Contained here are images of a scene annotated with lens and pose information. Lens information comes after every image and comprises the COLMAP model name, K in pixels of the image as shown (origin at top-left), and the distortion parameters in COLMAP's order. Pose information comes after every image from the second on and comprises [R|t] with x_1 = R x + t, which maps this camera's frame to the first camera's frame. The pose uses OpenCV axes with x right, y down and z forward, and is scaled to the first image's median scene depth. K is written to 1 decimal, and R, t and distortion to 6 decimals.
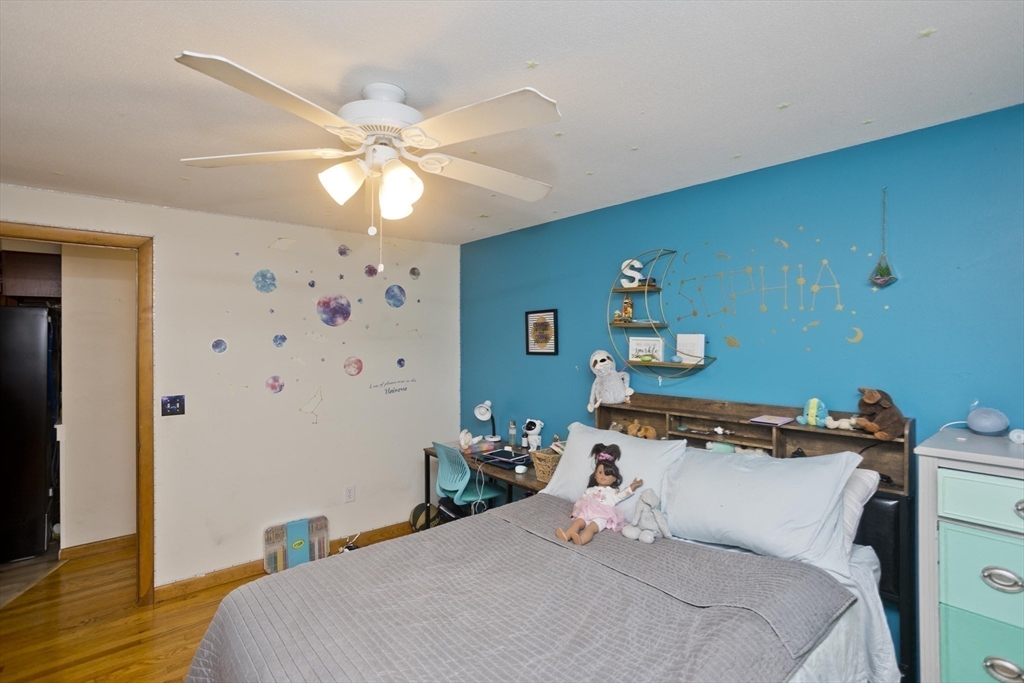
lens RADIAL K [[492.2, 0, 511.9], [0, 492.2, 340.1], [0, 0, 1]] dist [-0.029560, 0.001525]
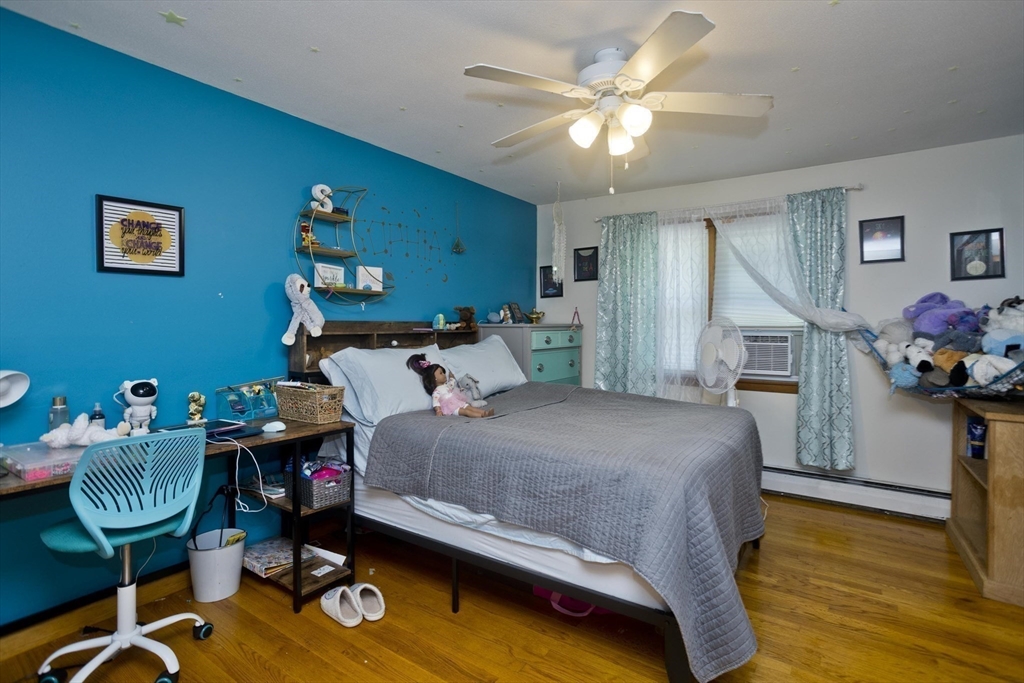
lens RADIAL K [[492.2, 0, 513.1], [0, 492.2, 332.6], [0, 0, 1]] dist [-0.029560, 0.001525]
pose [[-0.240469, -0.019419, 0.970463, -0.801399], [-0.004265, 0.999811, 0.018949, 0.112393], [-0.970647, 0.000418, -0.240506, 0.870514]]
